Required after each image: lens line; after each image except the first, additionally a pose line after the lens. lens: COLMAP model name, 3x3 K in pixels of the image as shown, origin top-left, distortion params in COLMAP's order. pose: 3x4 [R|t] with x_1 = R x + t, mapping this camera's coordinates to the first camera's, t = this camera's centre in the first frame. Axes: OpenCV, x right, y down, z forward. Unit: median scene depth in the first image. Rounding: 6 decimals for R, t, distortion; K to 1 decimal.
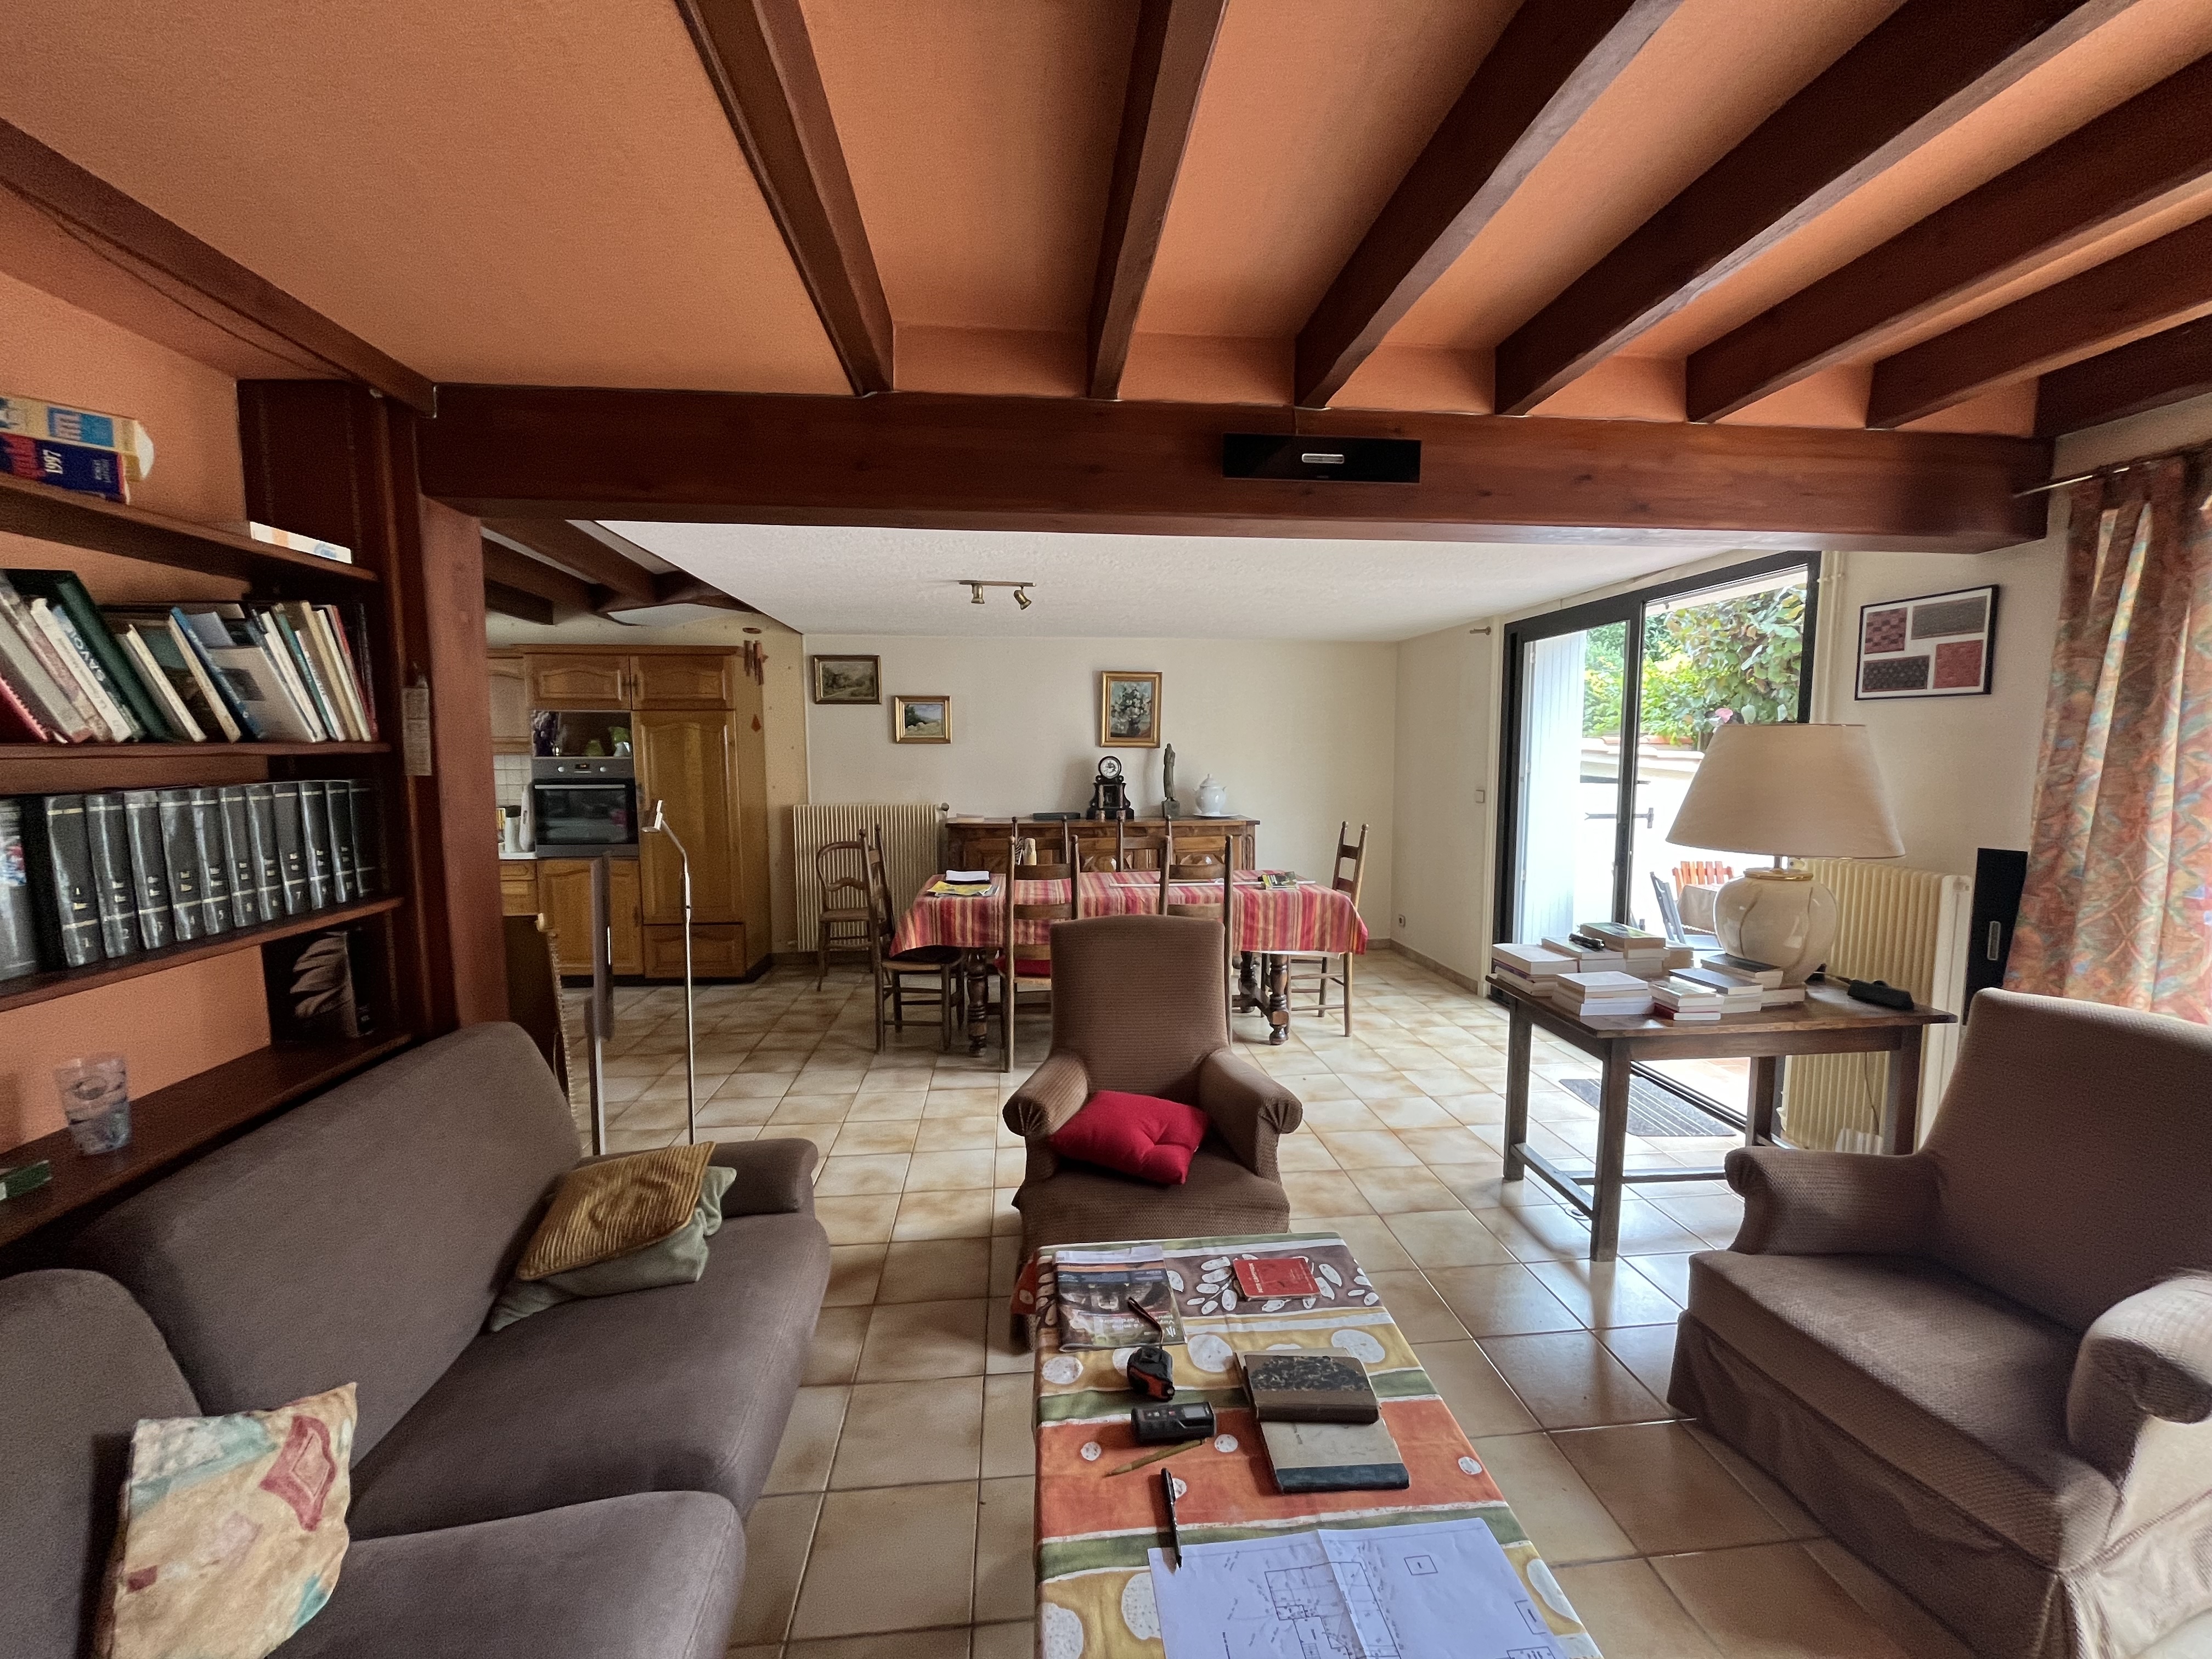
lens RADIAL K [[888.2, 0, 1104.2], [0, 888.2, 834.6], [0, 0, 1]] dist [-0.002224, -0.000117]
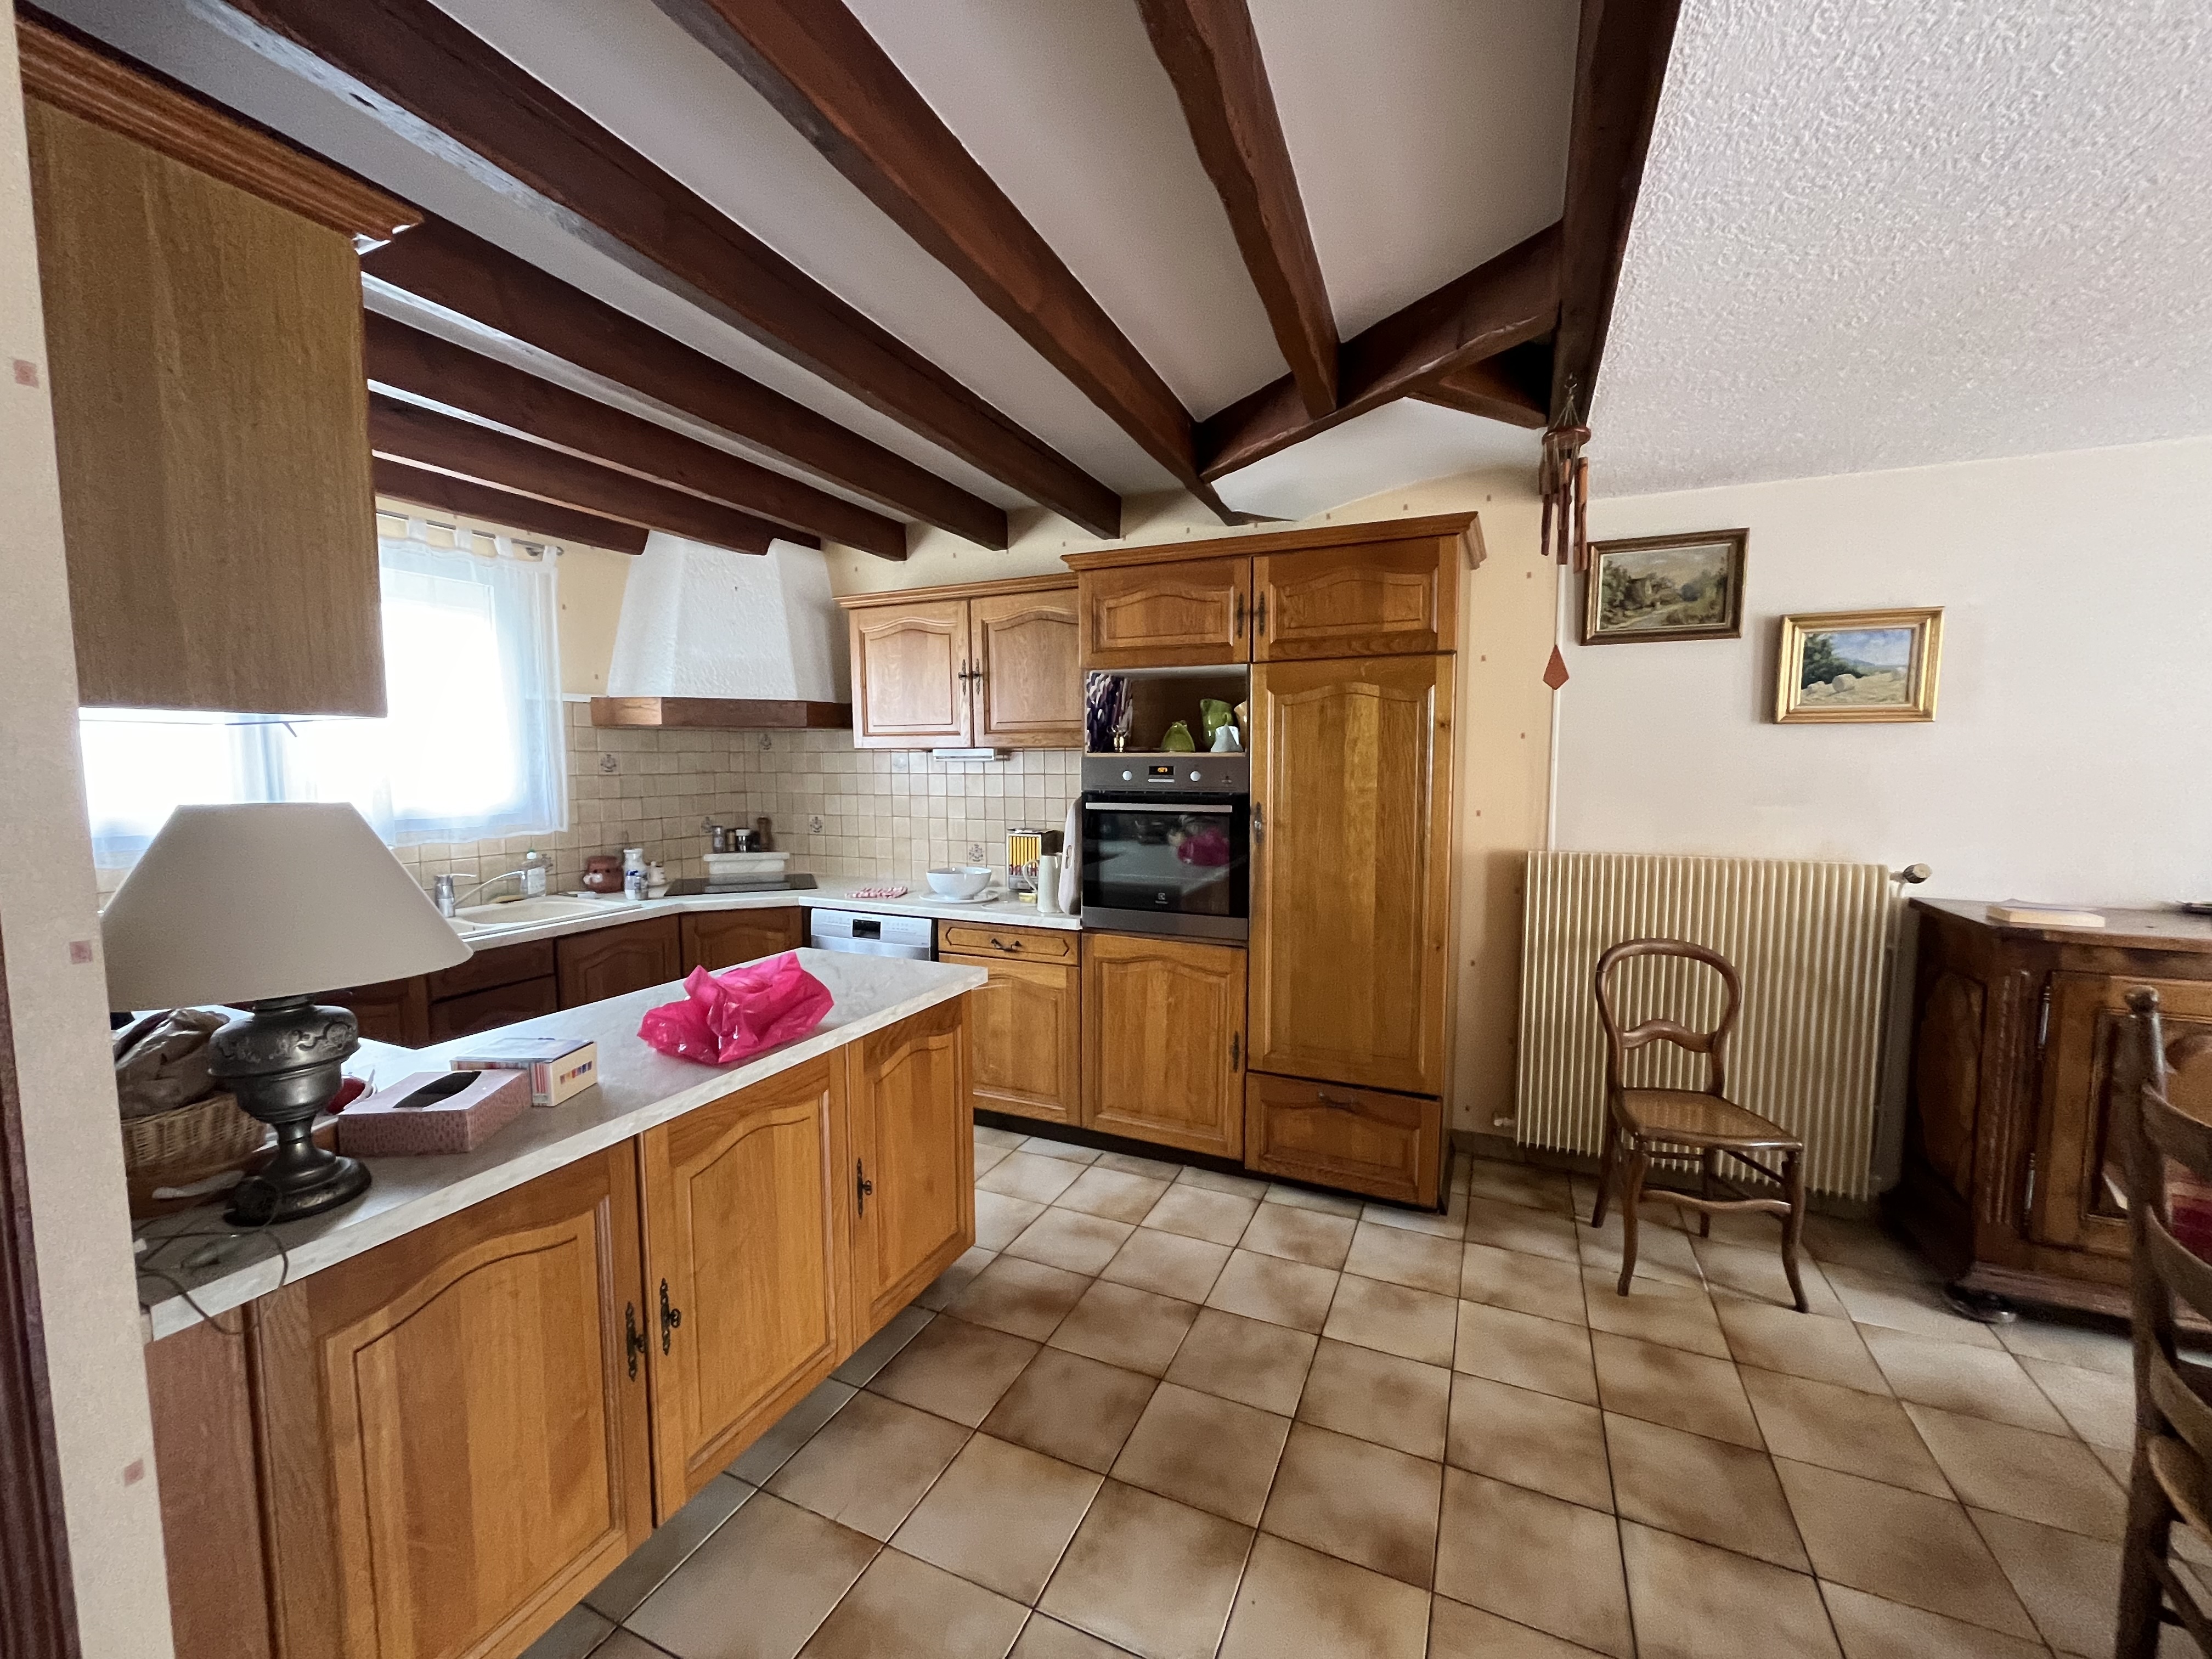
lens RADIAL K [[888.2, 0, 1108.8], [0, 888.2, 827.2], [0, 0, 1]] dist [-0.002224, -0.000117]
pose [[0.865061, 0.041282, -0.499966, -0.334958], [-0.044828, 0.998983, 0.004923, -0.042408], [0.499660, 0.018154, 0.866031, 0.501731]]
